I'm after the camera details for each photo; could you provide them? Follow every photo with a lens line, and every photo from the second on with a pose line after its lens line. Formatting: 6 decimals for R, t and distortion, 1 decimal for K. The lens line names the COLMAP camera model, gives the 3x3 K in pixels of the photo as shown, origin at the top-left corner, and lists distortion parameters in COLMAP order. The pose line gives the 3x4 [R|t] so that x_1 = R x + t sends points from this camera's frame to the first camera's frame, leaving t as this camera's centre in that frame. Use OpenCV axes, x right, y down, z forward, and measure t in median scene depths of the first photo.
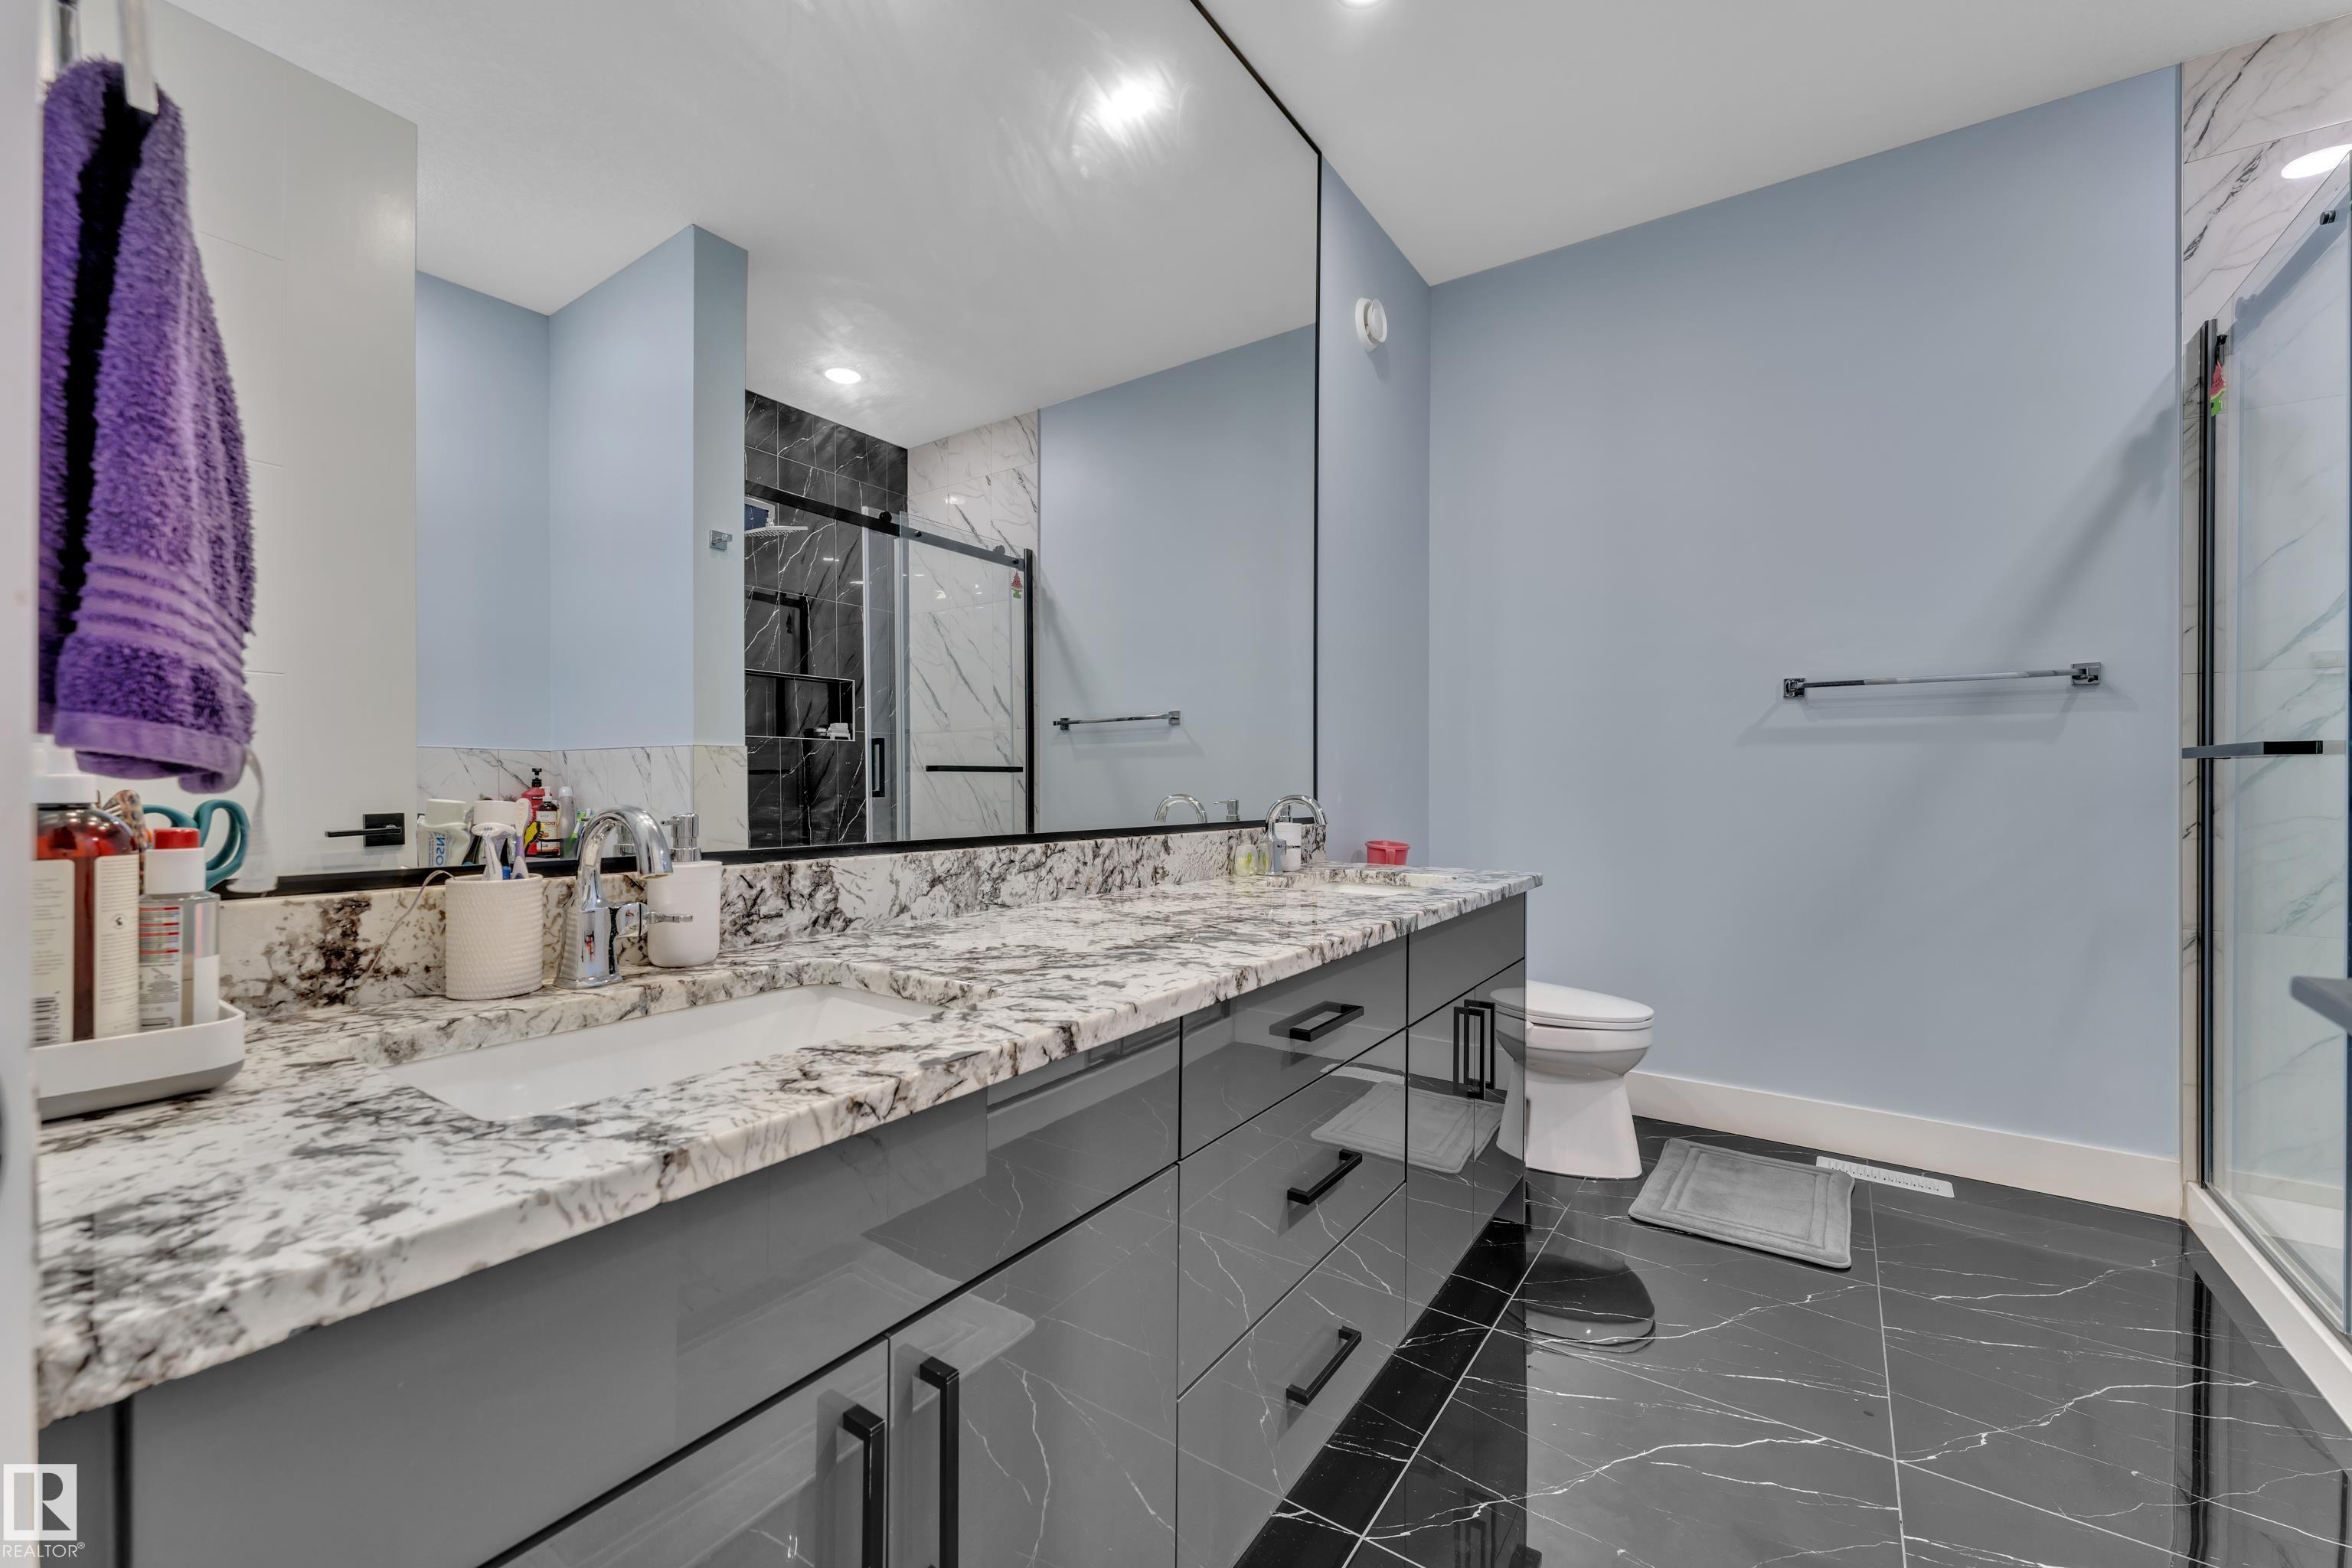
lens RADIAL K [[957.9, 0, 1171.0], [0, 957.9, 776.2], [0, 0, 1]] dist [0.005691, -0.000202]
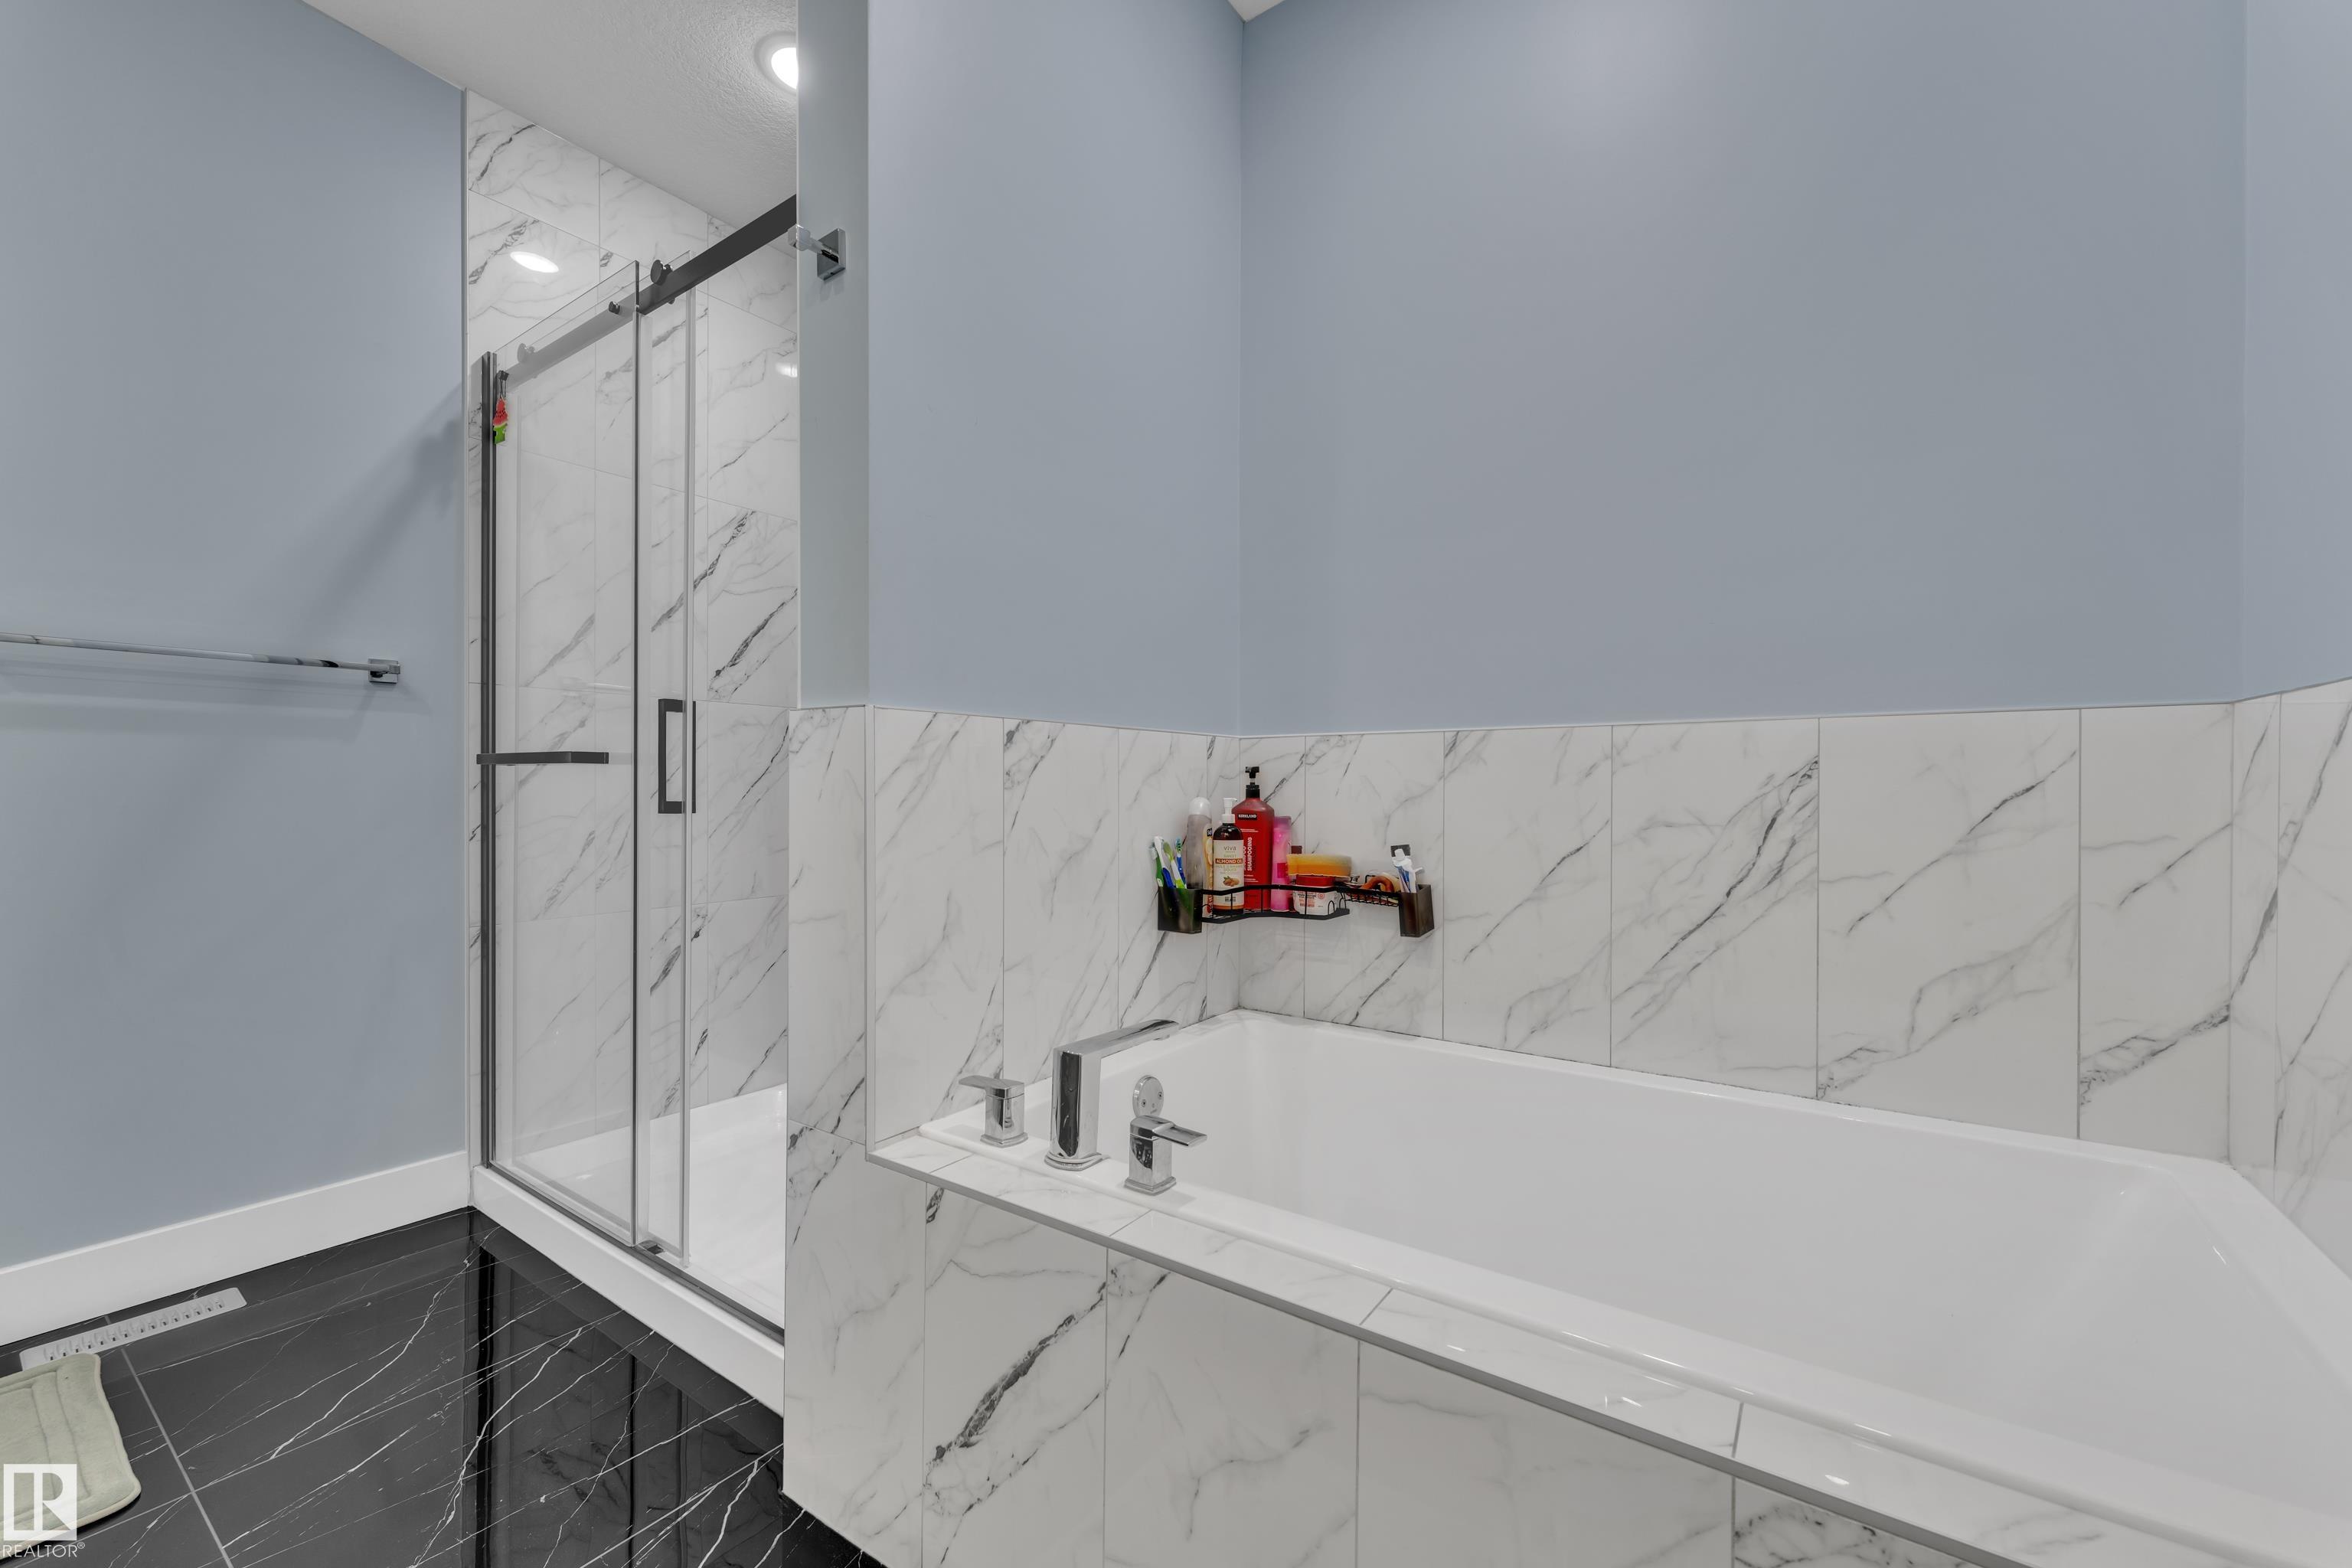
lens RADIAL K [[944.3, 0, 1175.7], [0, 944.3, 795.6], [0, 0, 1]] dist [0.006602, 0.000005]
pose [[0.009893, -0.008505, 0.999915, 0.032369], [-0.009367, 0.999919, 0.008597, -0.000162], [-0.999907, -0.009451, 0.009812, 0.227588]]
